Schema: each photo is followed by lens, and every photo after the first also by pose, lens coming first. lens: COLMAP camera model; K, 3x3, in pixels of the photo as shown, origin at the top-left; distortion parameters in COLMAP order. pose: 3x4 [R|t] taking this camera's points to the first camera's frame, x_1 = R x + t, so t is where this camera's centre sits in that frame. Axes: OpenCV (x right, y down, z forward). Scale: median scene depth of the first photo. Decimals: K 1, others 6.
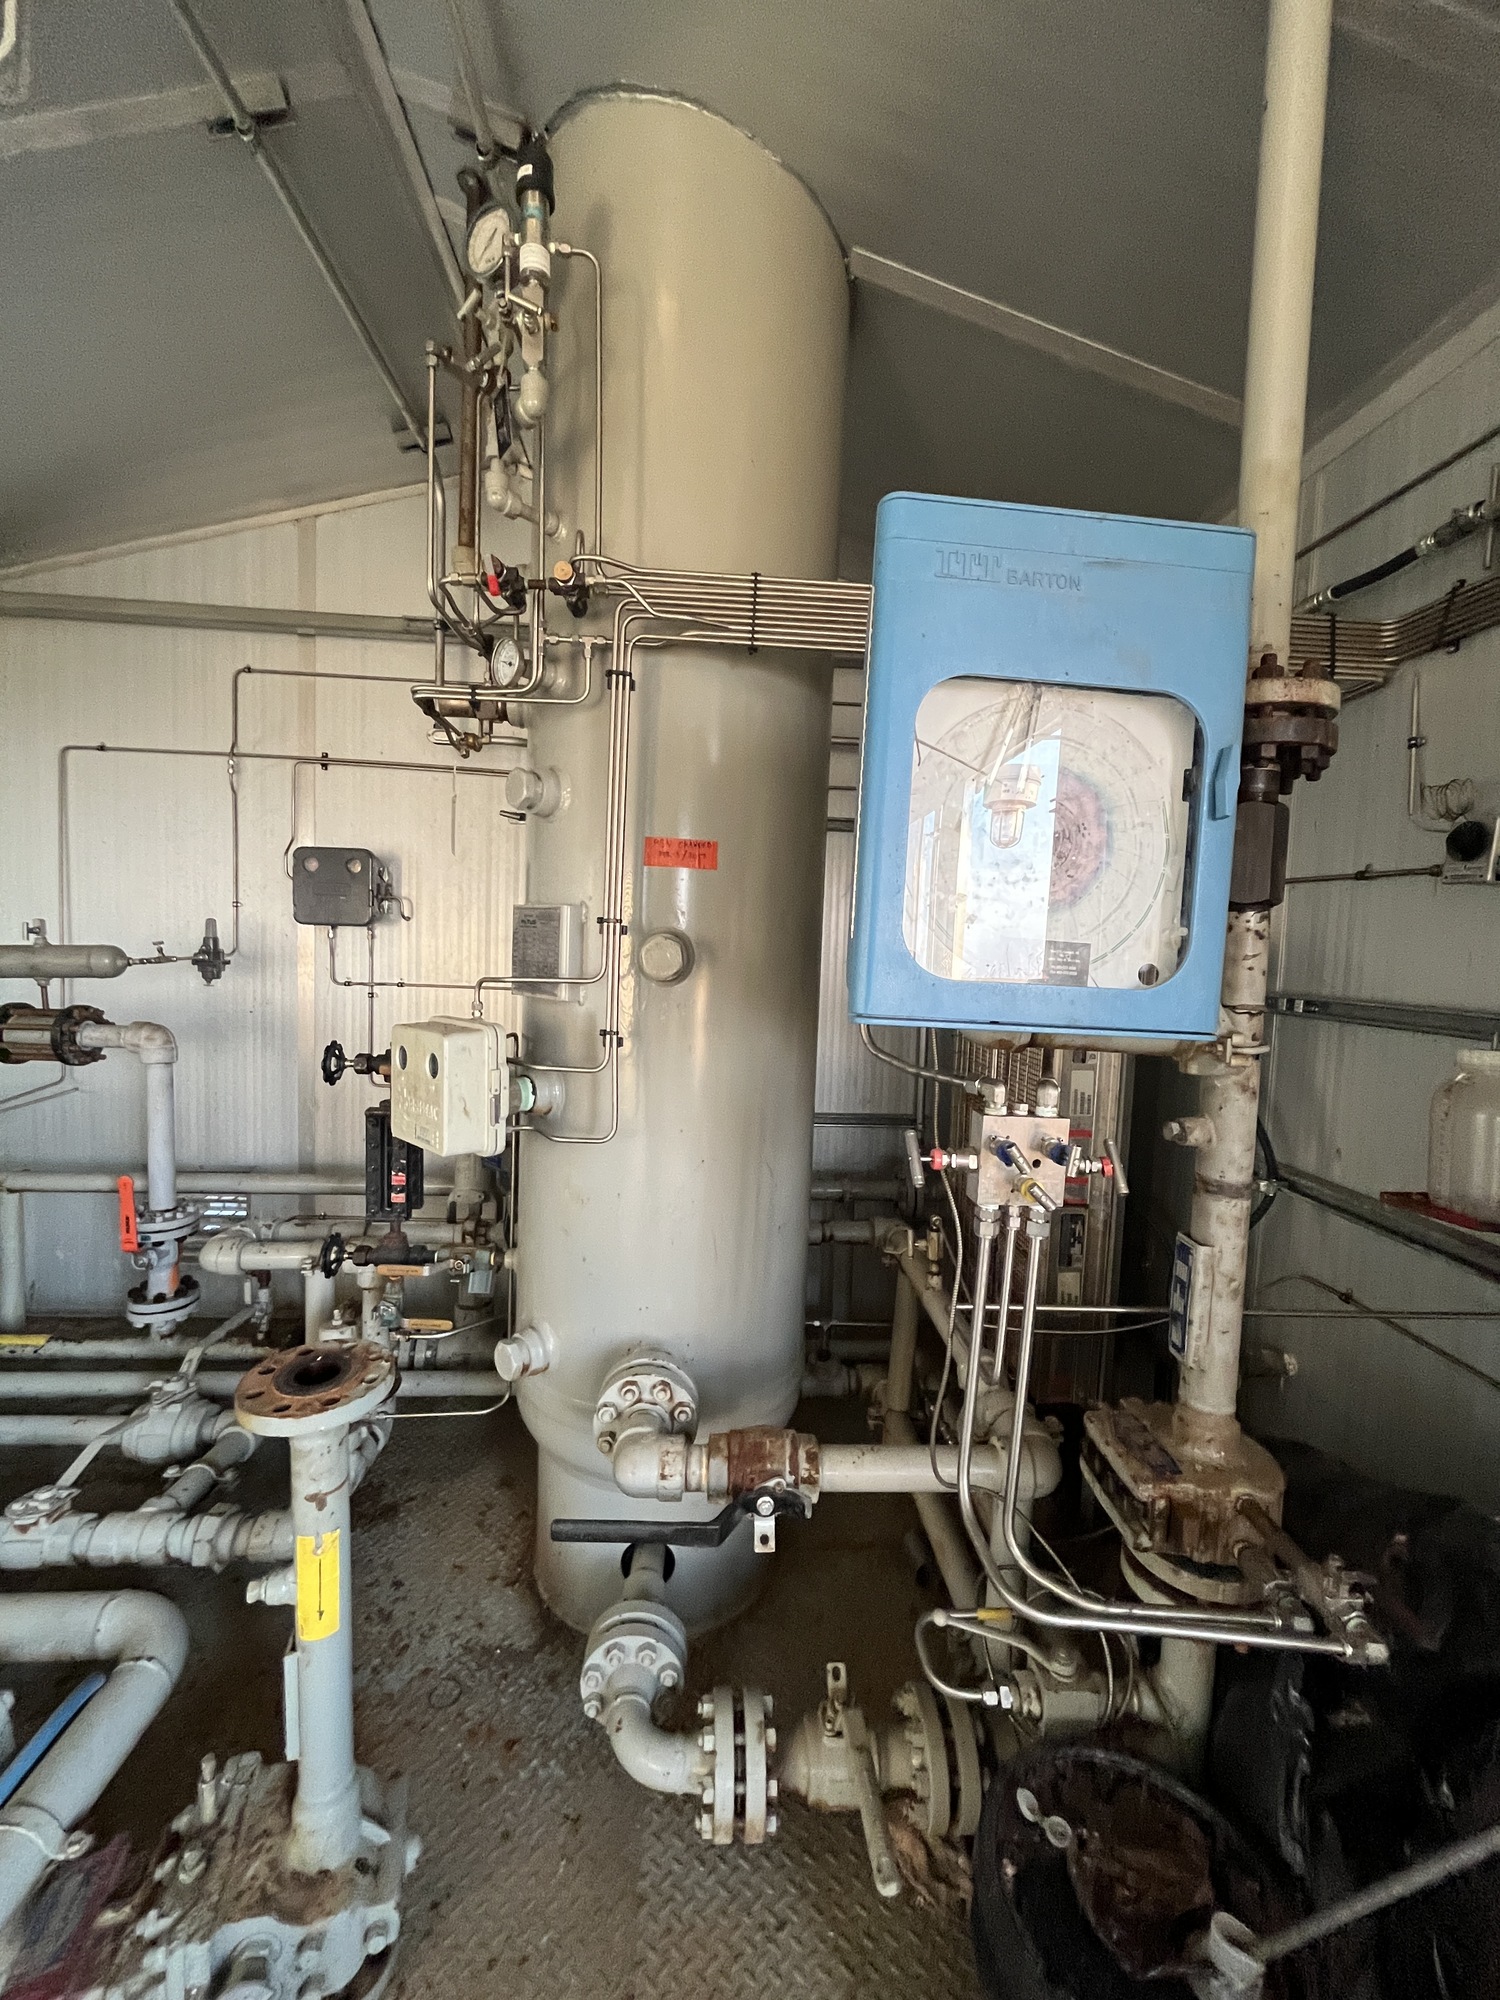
lens RADIAL K [[805.6, 0, 752.6], [0, 805.6, 995.3], [0, 0, 1]] dist [-0.003543, -0.001304]
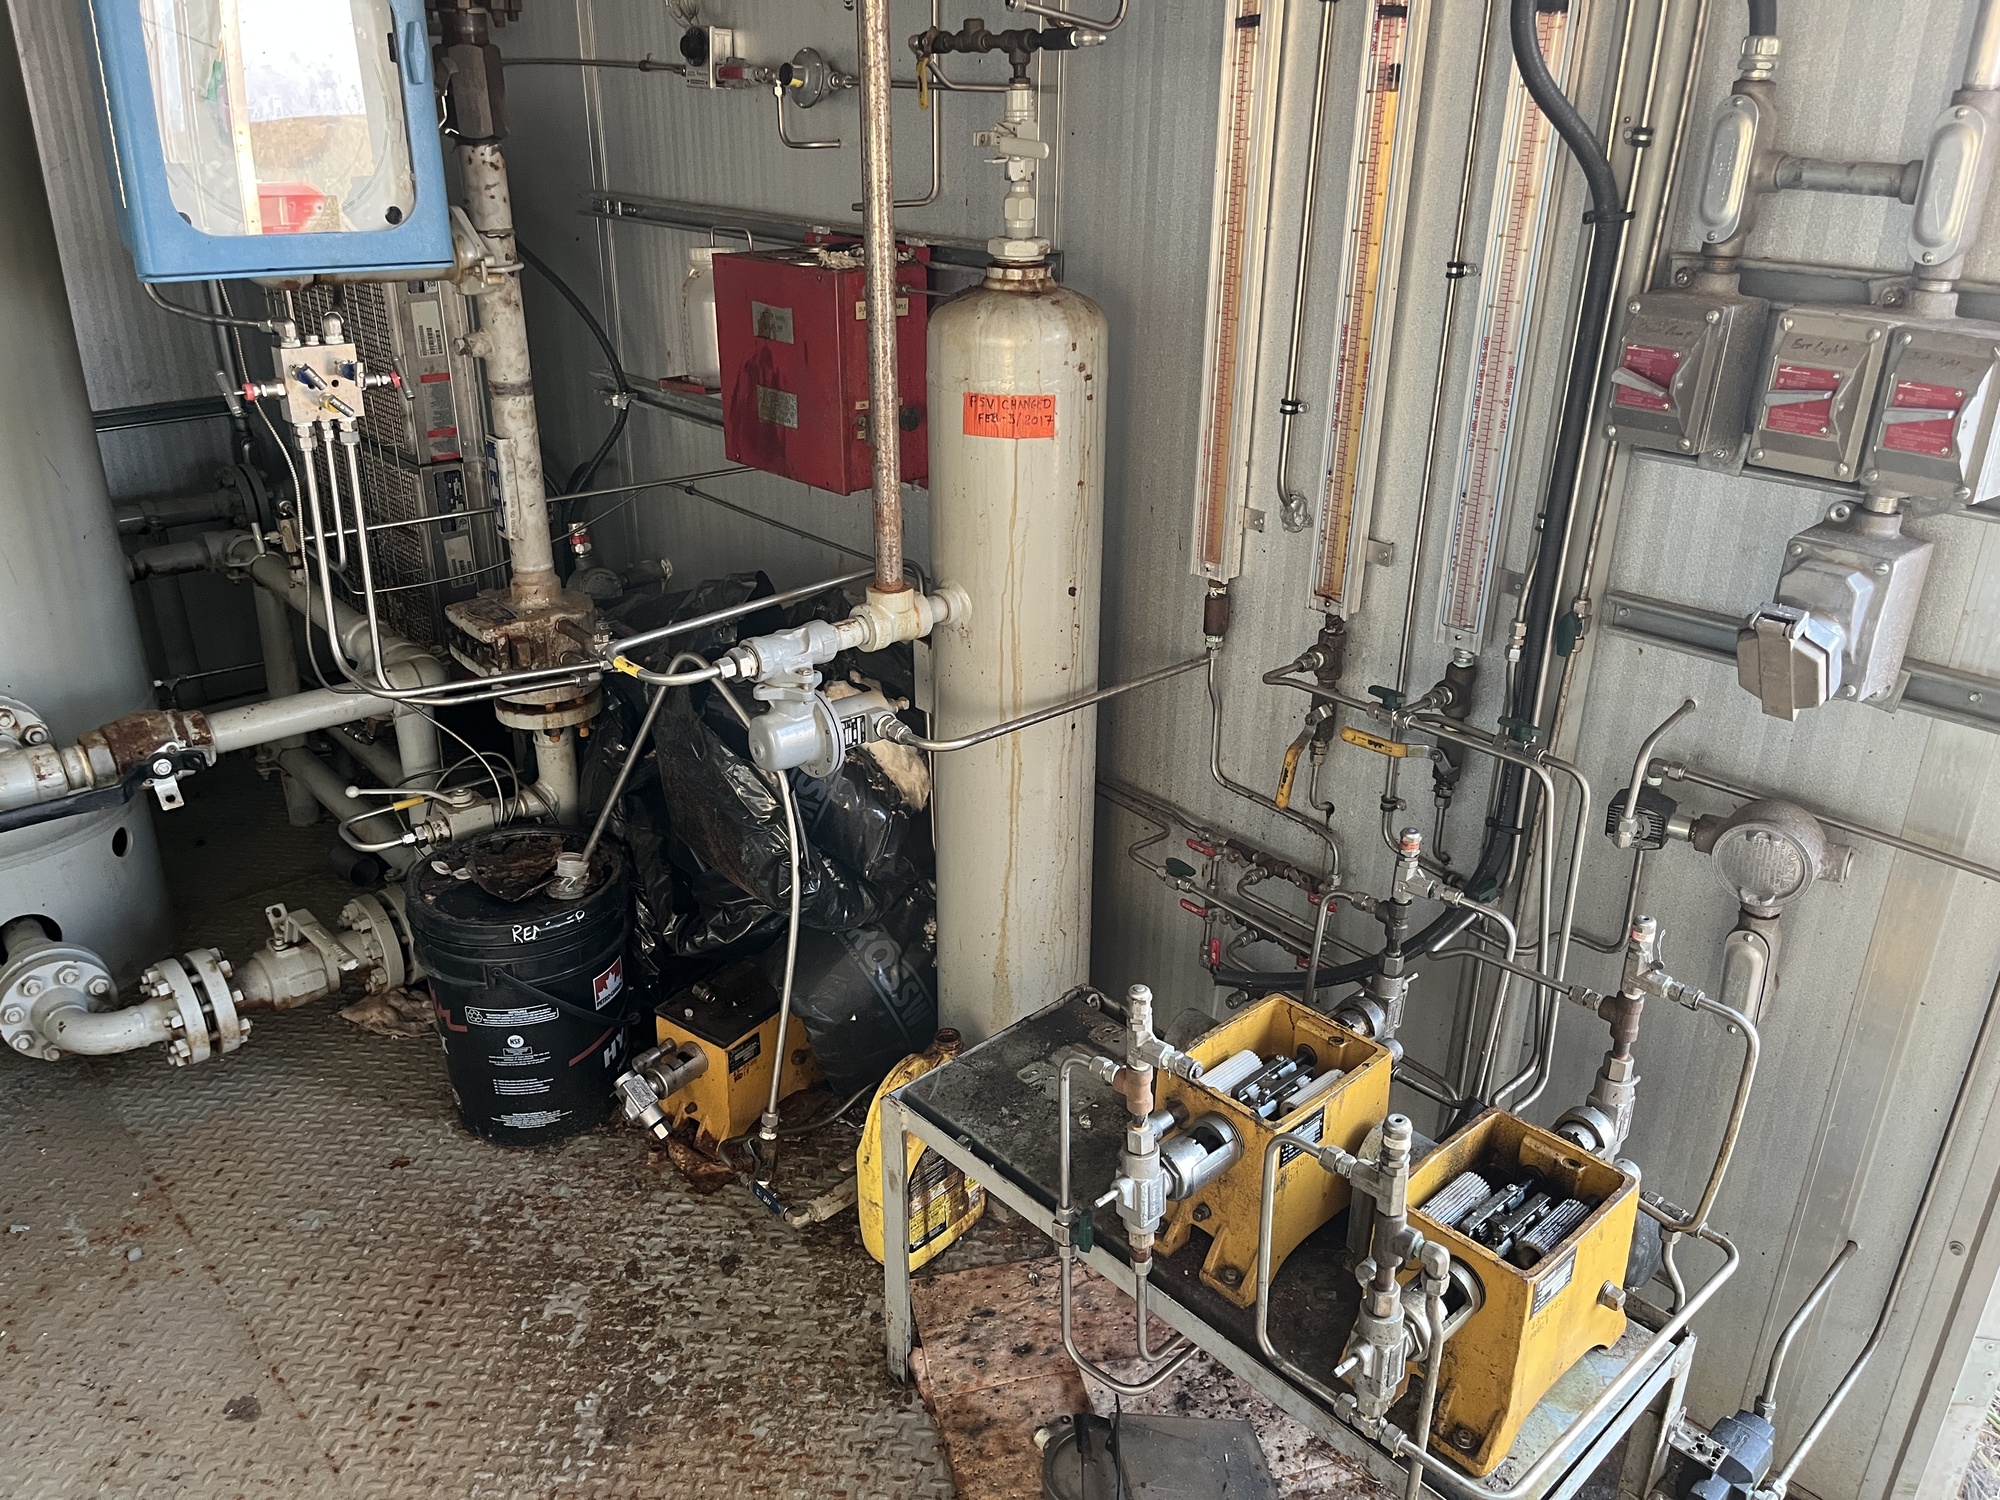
lens RADIAL K [[1523.1, 0, 1006.6], [0, 1523.1, 744.5], [0, 0, 1]] dist [0.033422, -0.042196]
pose [[0.781058, -0.277118, 0.559602, -0.217670], [0.056914, 0.924000, 0.378133, -0.076489], [-0.621859, -0.263495, 0.737470, -1.059160]]
